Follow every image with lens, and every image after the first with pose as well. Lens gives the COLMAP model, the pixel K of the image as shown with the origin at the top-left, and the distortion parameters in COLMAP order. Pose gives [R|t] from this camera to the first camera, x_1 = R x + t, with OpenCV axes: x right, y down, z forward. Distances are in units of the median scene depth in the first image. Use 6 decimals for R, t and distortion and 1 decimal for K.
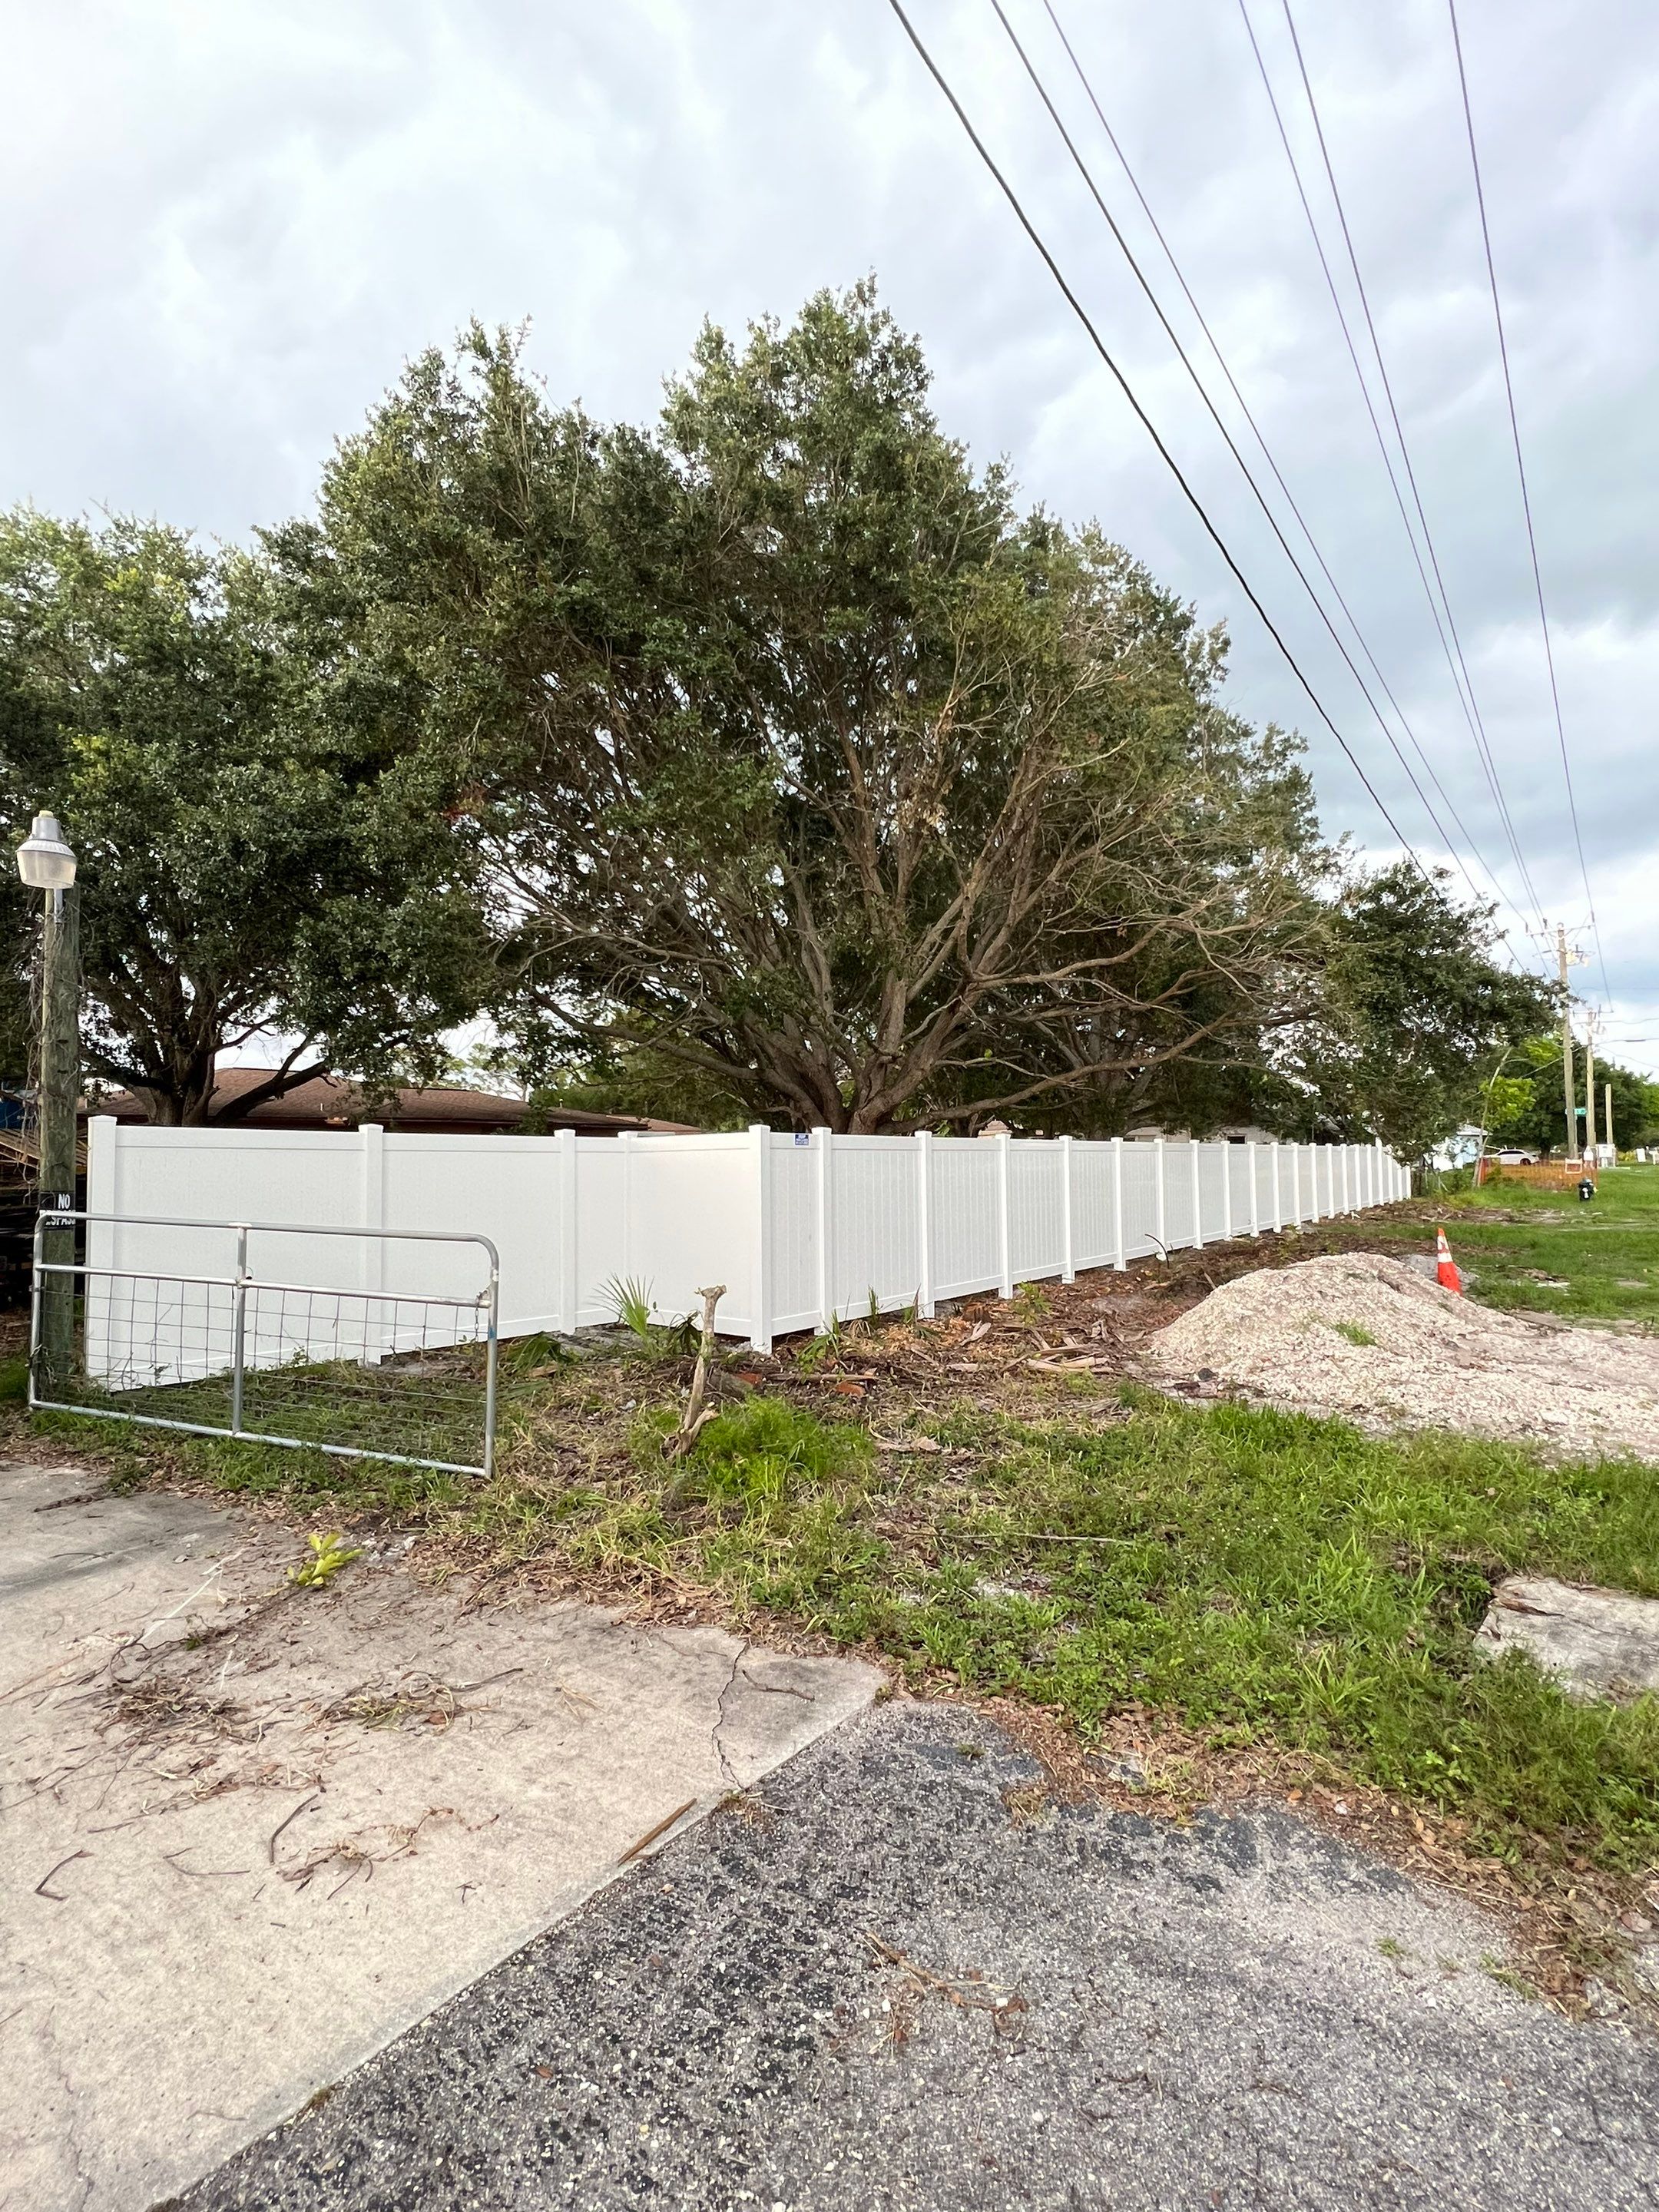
lens RADIAL K [[1013.7, 0, 830.2], [0, 1013.7, 1100.7], [0, 0, 1]] dist [0.000387, -0.000013]
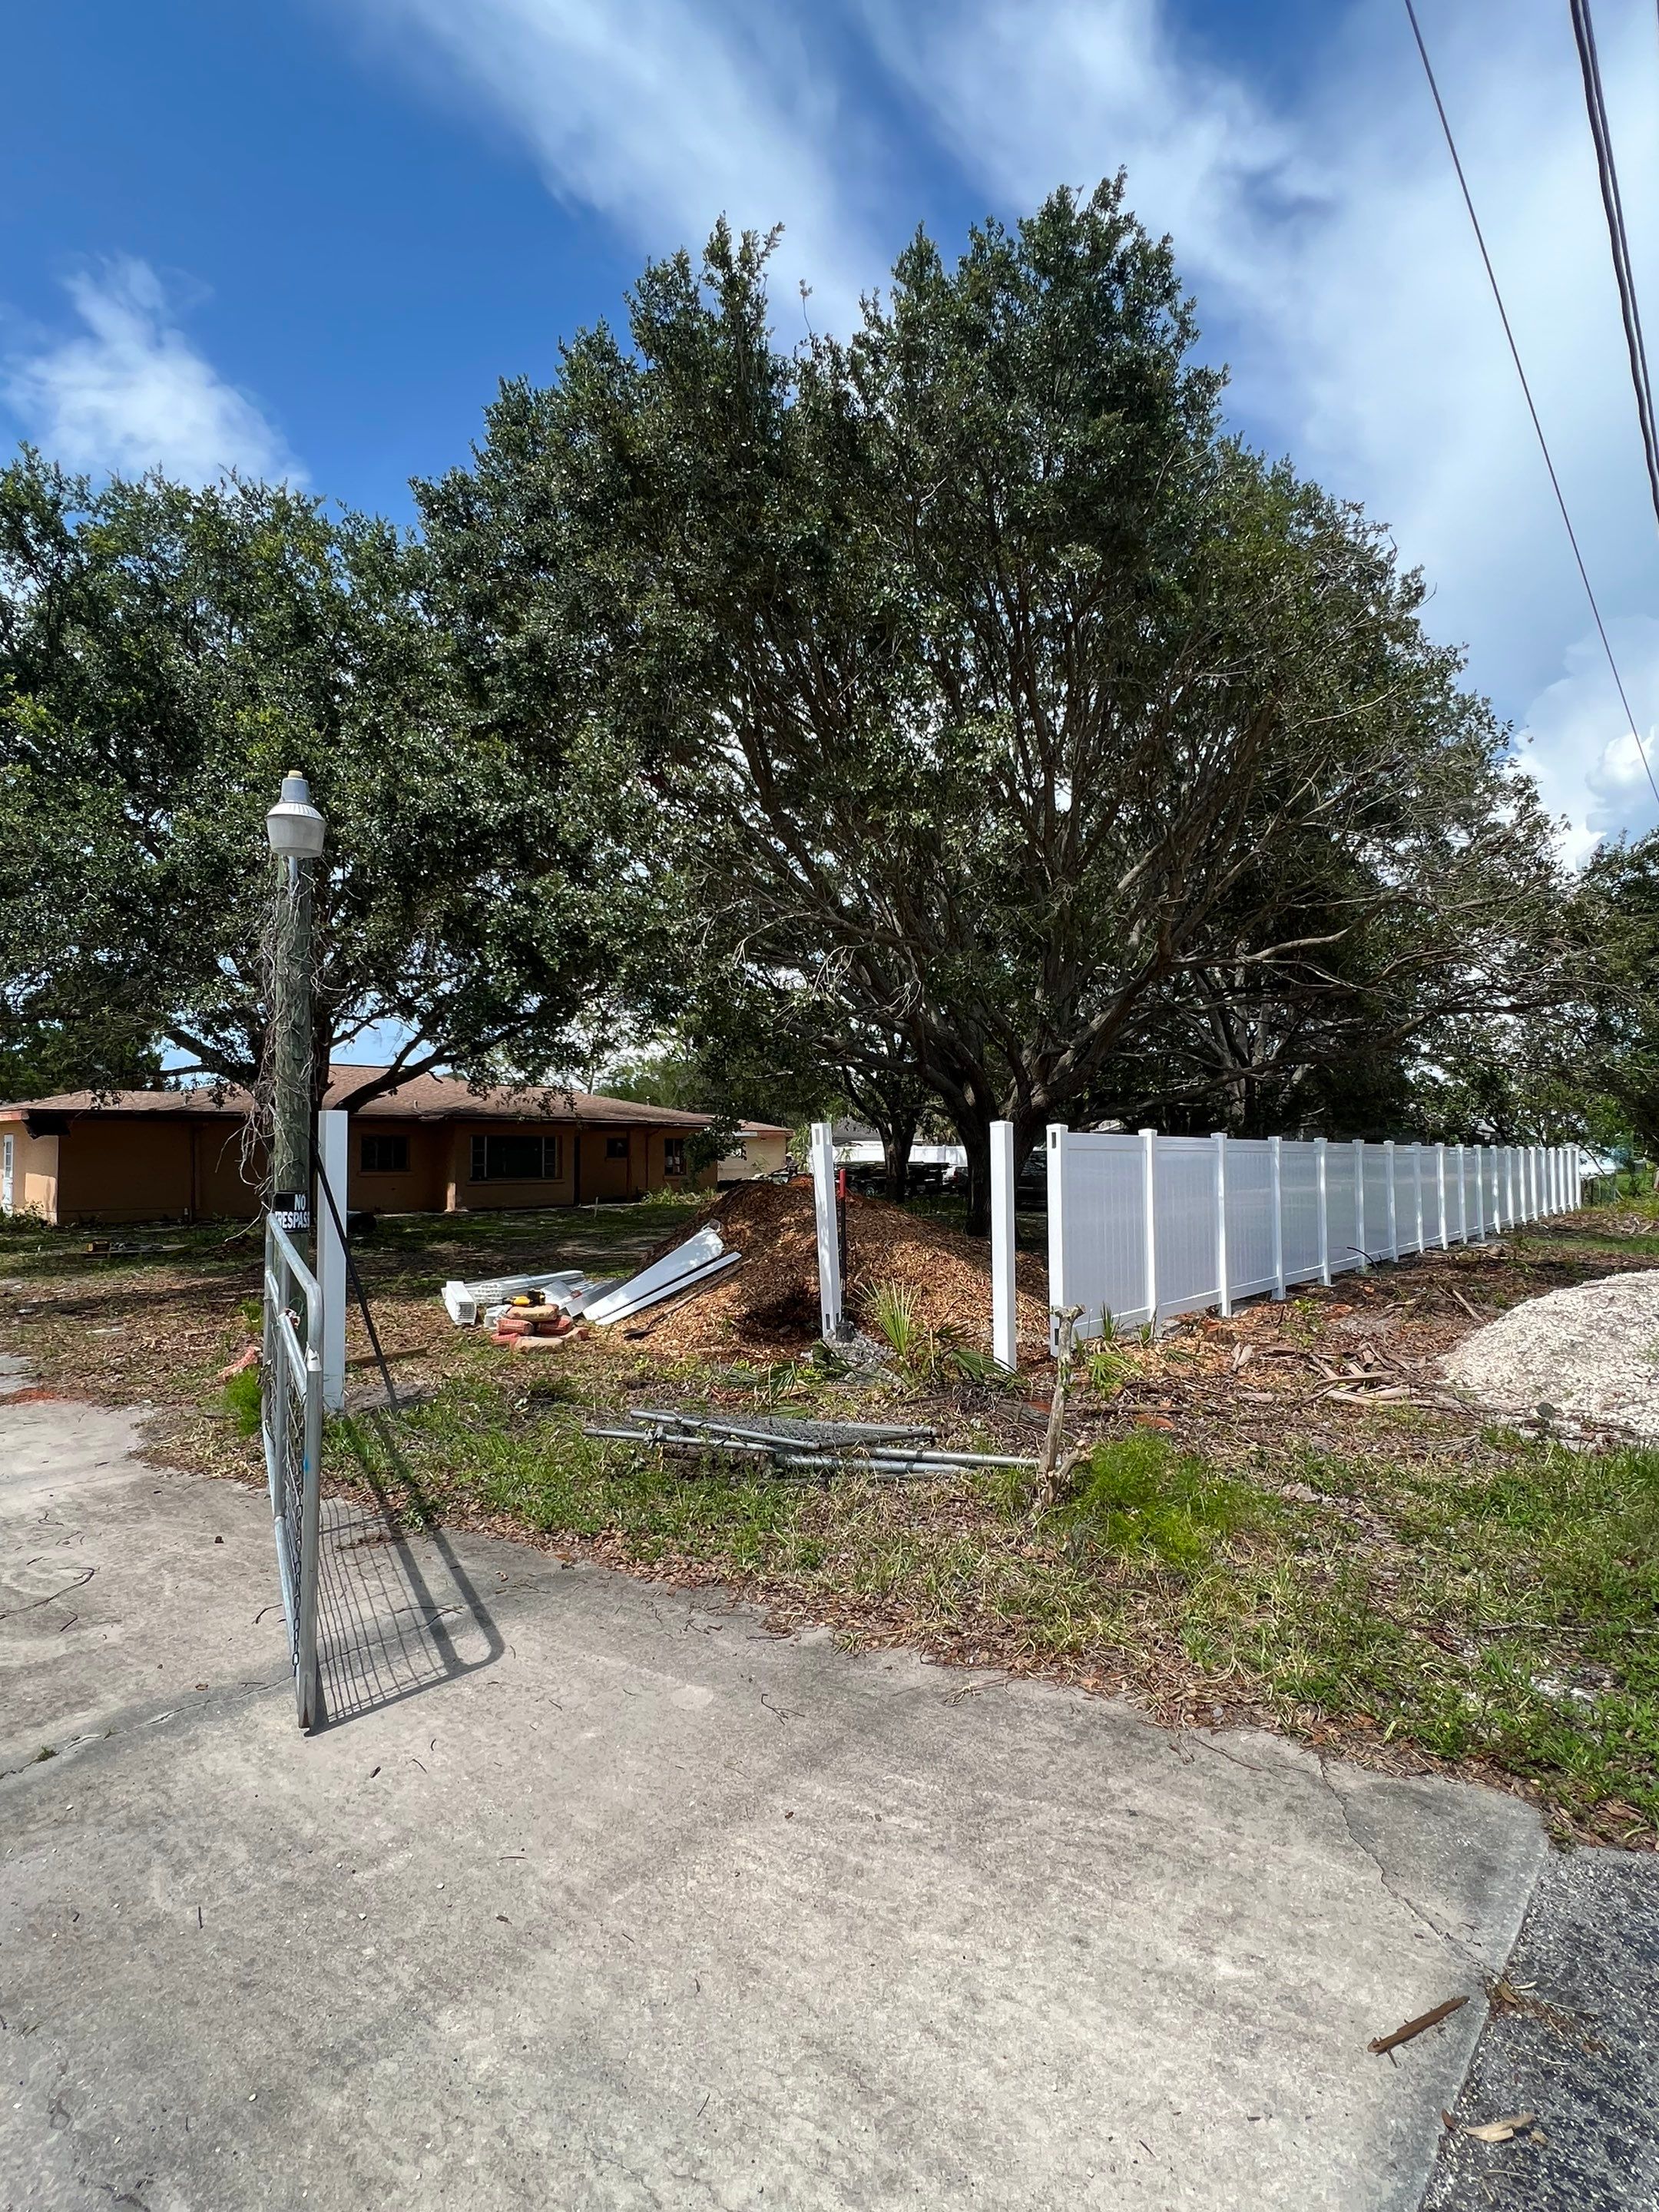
lens RADIAL K [[1060.8, 0, 811.3], [0, 1060.8, 1103.2], [0, 0, 1]] dist [-0.012448, 0.001104]
pose [[0.998520, 0.000895, -0.054385, -0.171701], [-0.000784, 0.999998, 0.002049, 0.005314], [0.054387, -0.002003, 0.998518, 0.056107]]
